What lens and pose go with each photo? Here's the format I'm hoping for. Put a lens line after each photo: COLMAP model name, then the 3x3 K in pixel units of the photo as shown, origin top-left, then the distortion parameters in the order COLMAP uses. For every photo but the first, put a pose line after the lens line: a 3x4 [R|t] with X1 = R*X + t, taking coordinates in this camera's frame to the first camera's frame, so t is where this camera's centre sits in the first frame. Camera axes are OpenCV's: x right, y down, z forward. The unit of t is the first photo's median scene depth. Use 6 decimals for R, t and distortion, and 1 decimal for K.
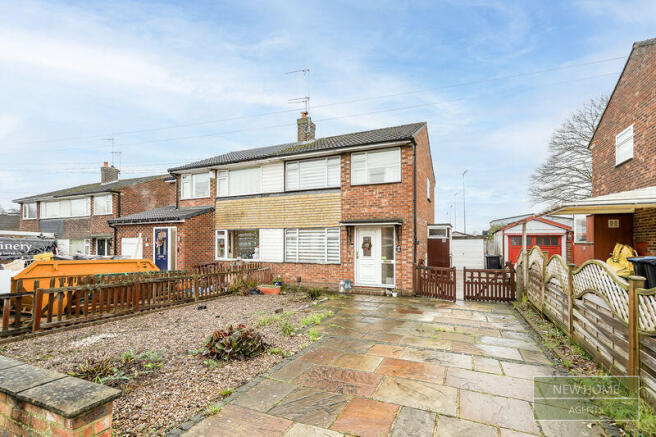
lens RADIAL K [[303.6, 0, 328.7], [0, 303.6, 244.0], [0, 0, 1]] dist [0.001708, 0.000295]
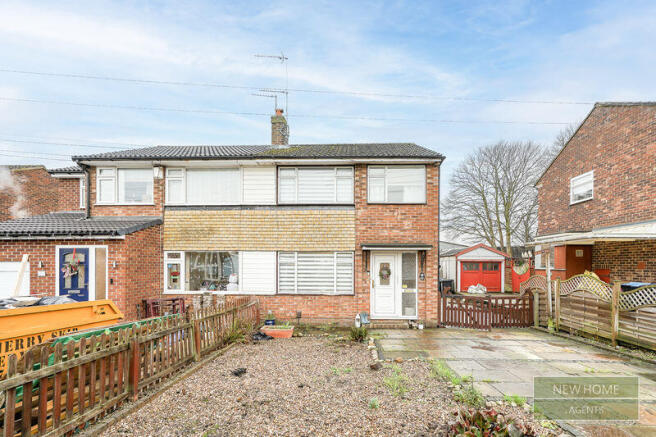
lens RADIAL K [[308.6, 0, 328.7], [0, 308.6, 269.6], [0, 0, 1]] dist [-0.001290, -0.000119]
pose [[0.923512, -0.004094, 0.383547, -0.350273], [0.000229, 0.999949, 0.010124, -0.012828], [-0.383569, -0.009262, 0.923466, 0.222729]]
